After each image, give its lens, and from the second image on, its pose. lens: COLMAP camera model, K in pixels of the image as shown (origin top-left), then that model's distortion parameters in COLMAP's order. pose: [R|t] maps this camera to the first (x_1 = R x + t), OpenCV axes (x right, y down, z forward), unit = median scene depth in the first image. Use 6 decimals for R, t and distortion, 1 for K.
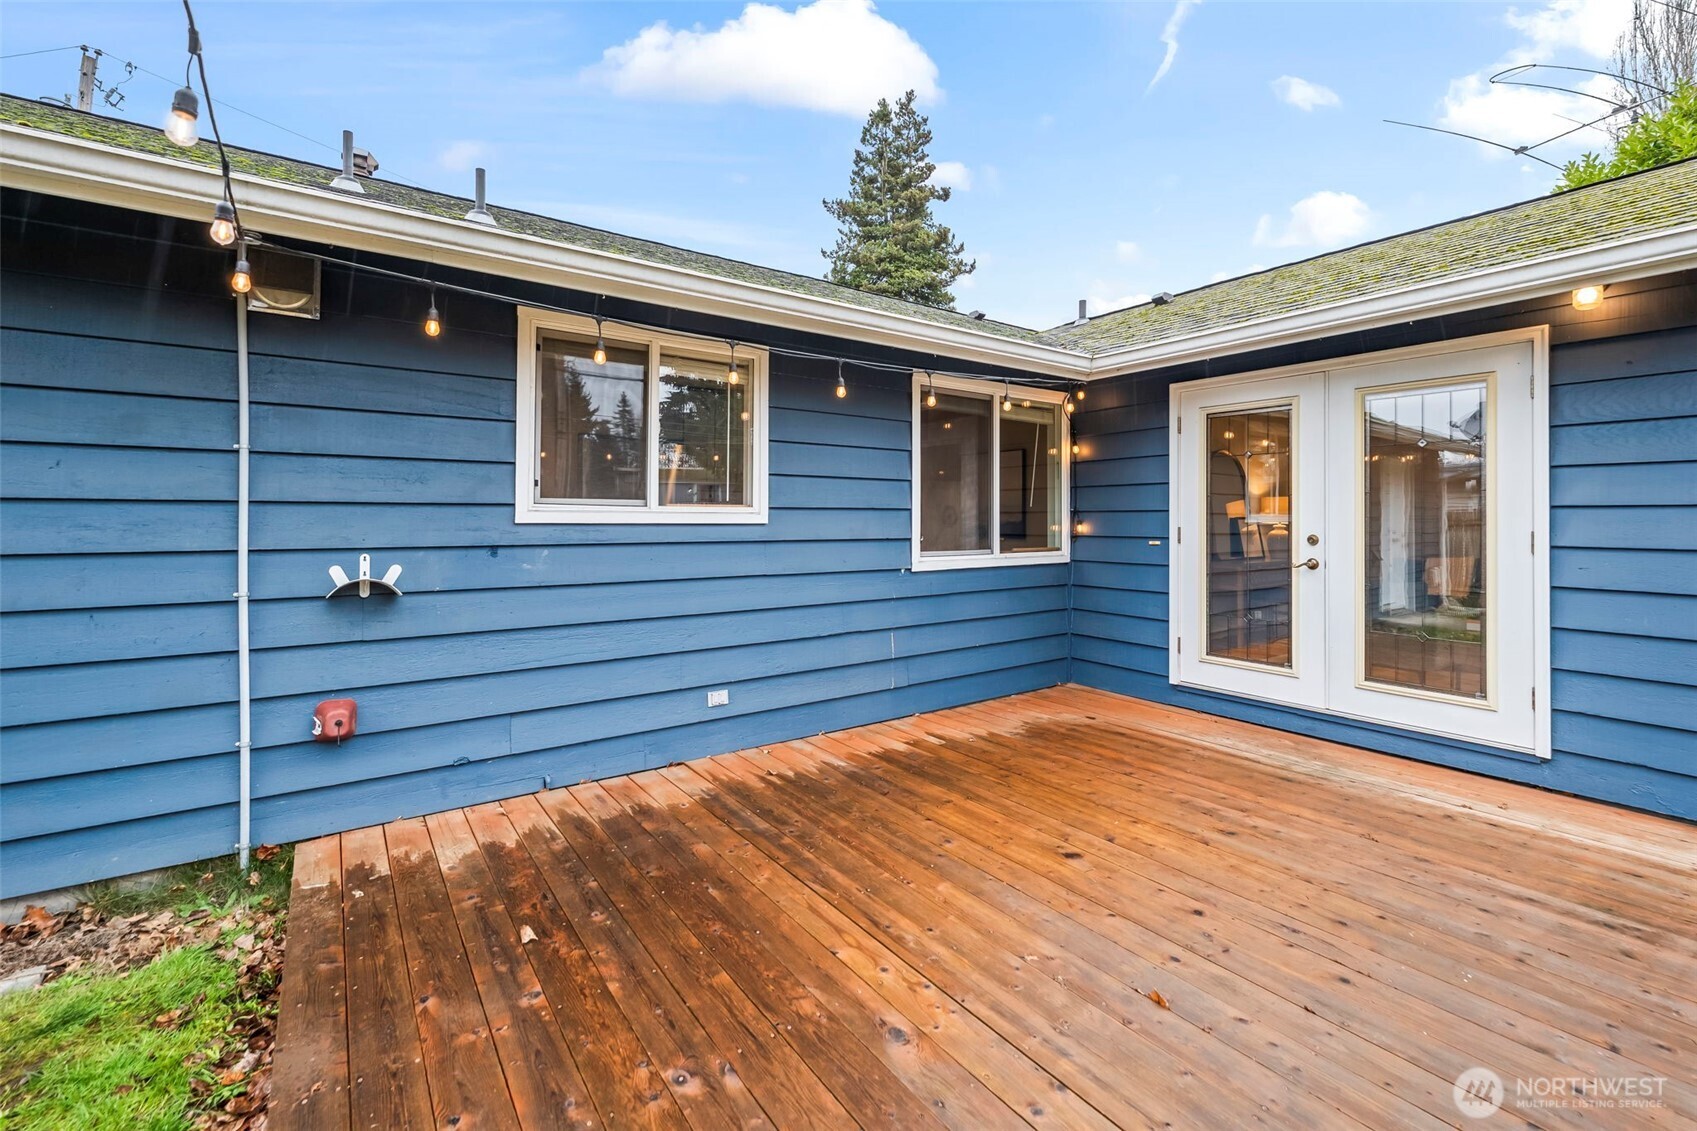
lens RADIAL K [[708.1, 0, 838.8], [0, 708.1, 560.4], [0, 0, 1]] dist [0.023407, -0.011872]
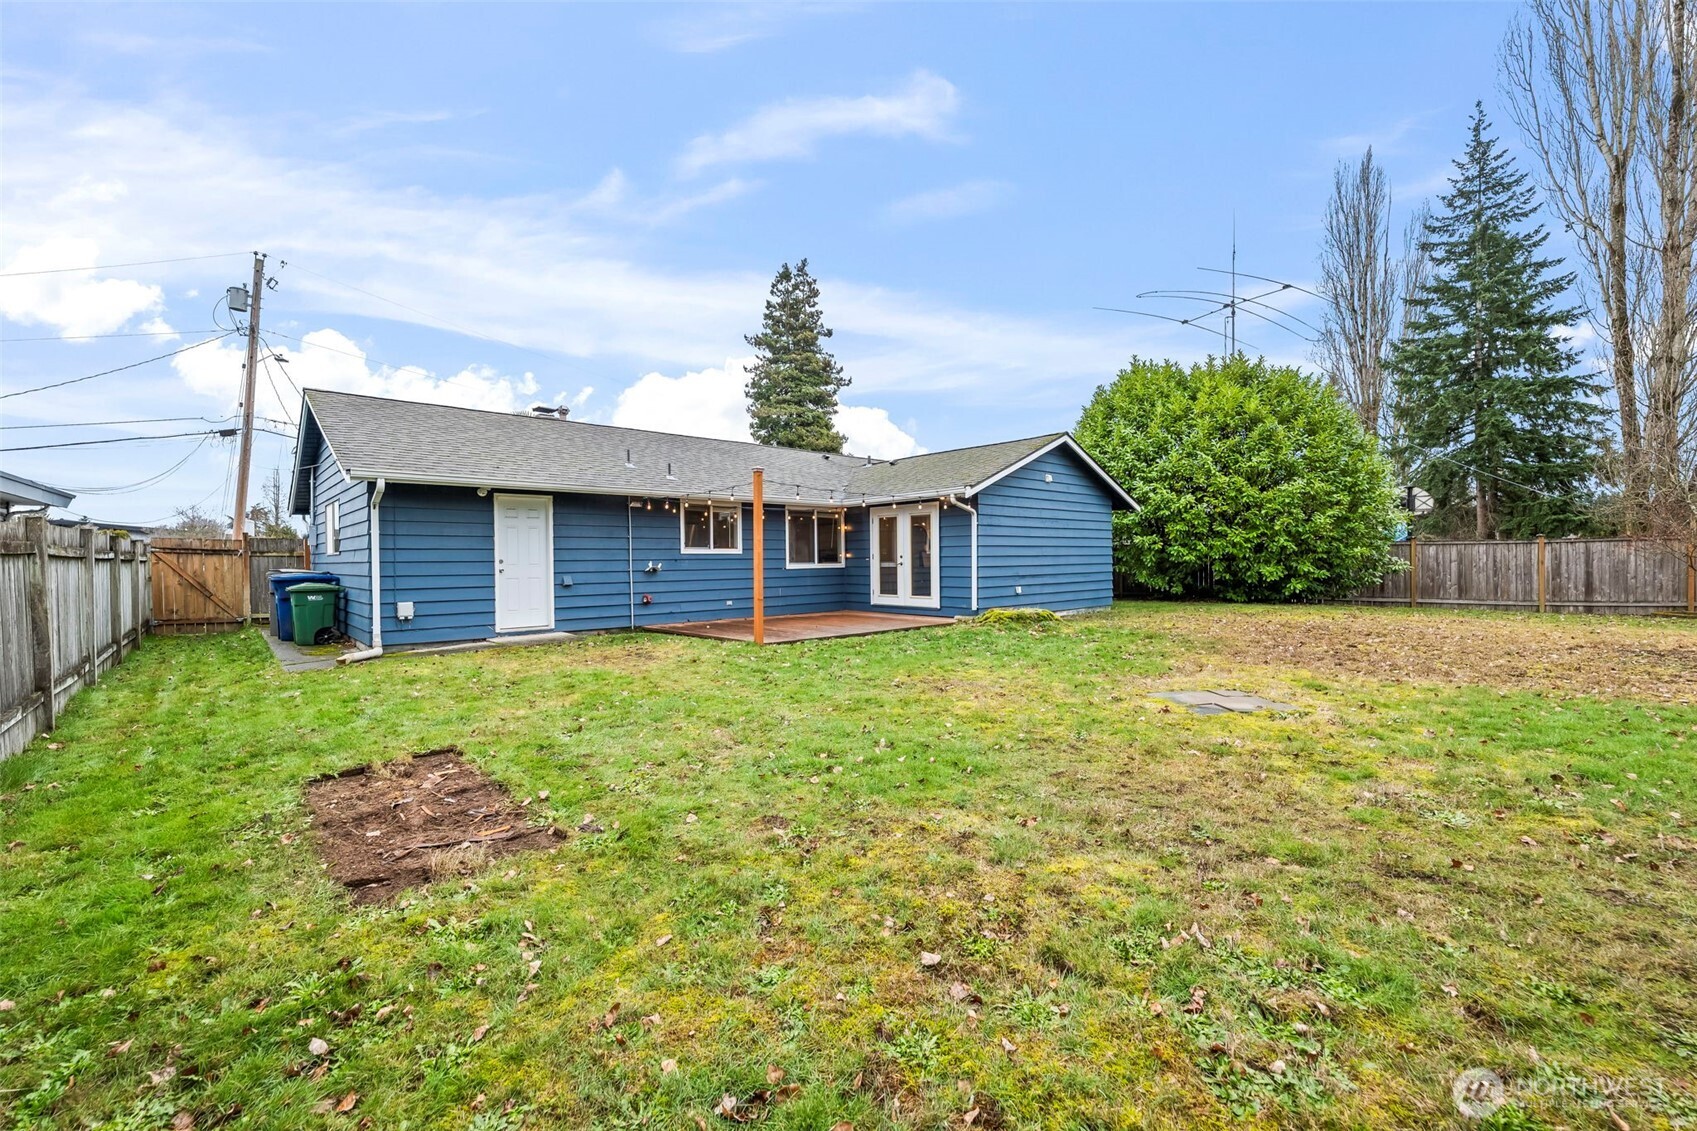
lens RADIAL K [[708.1, 0, 838.8], [0, 708.1, 560.4], [0, 0, 1]] dist [0.023407, -0.011872]
pose [[0.993086, -0.012573, 0.116713, -0.006422], [0.019263, 0.998224, -0.056368, 0.032148], [-0.115797, 0.058227, 0.991565, -0.433258]]
